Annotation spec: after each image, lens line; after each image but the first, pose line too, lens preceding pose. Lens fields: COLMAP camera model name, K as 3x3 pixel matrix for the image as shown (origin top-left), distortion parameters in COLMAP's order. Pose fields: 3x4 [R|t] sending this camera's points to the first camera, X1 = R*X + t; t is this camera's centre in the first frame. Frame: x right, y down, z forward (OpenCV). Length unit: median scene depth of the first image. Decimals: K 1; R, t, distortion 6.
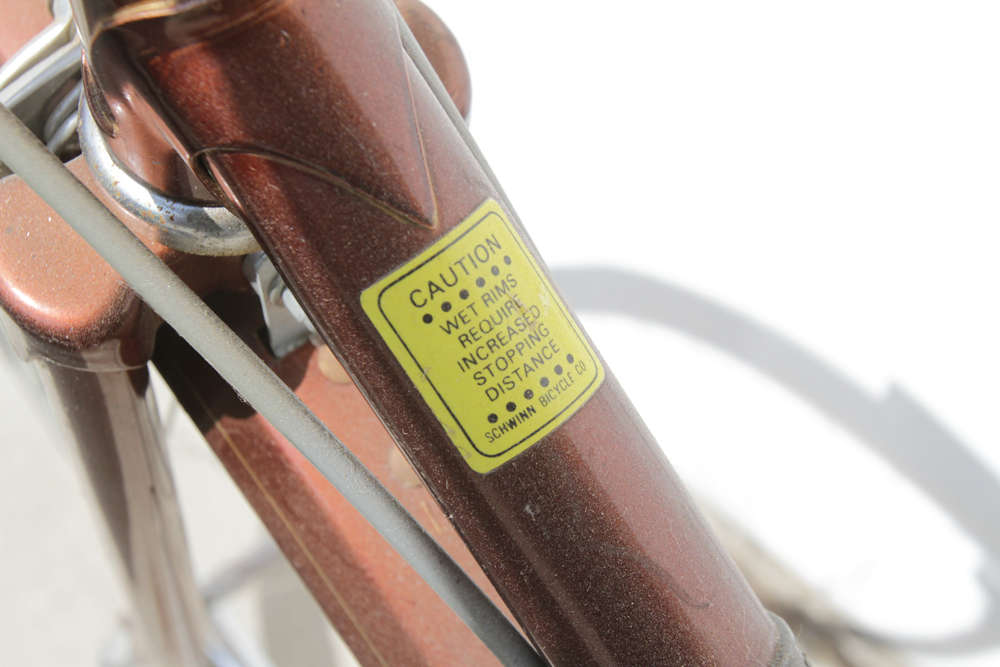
lens RADIAL K [[1461.9, 0, 499.3], [0, 1461.9, 334.7], [0, 0, 1]] dist [0.003779, 0.000000]
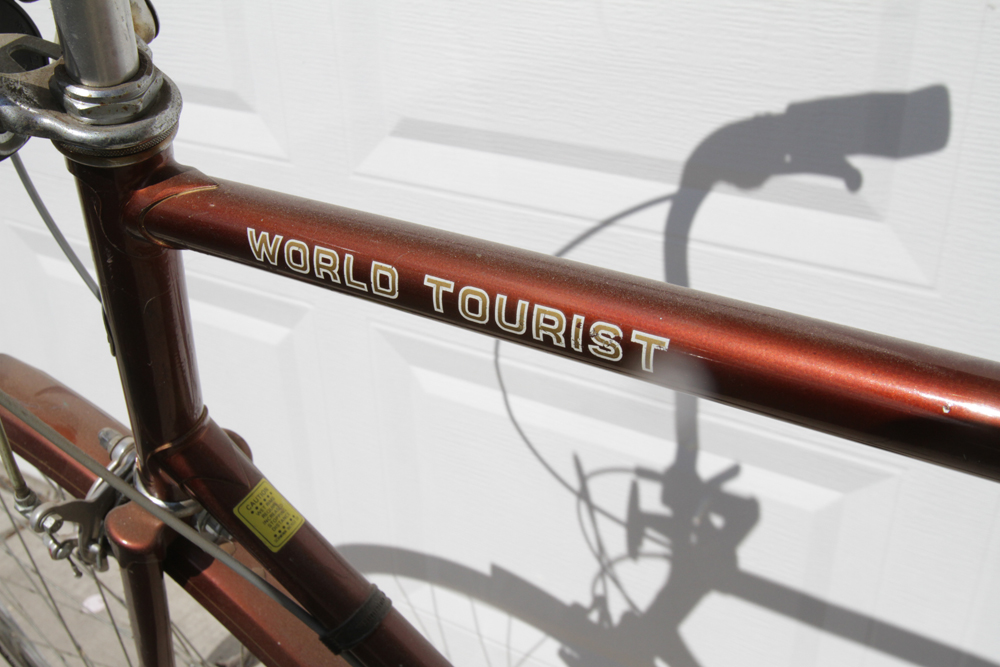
lens RADIAL K [[1078.4, 0, 497.5], [0, 1078.4, 333.4], [0, 0, 1]] dist [-0.112865, 0.000000]
pose [[0.954995, -0.187371, 0.229948, 0.006137], [0.243285, 0.938285, -0.245832, 0.373306], [-0.169695, 0.290711, 0.941642, -1.749266]]
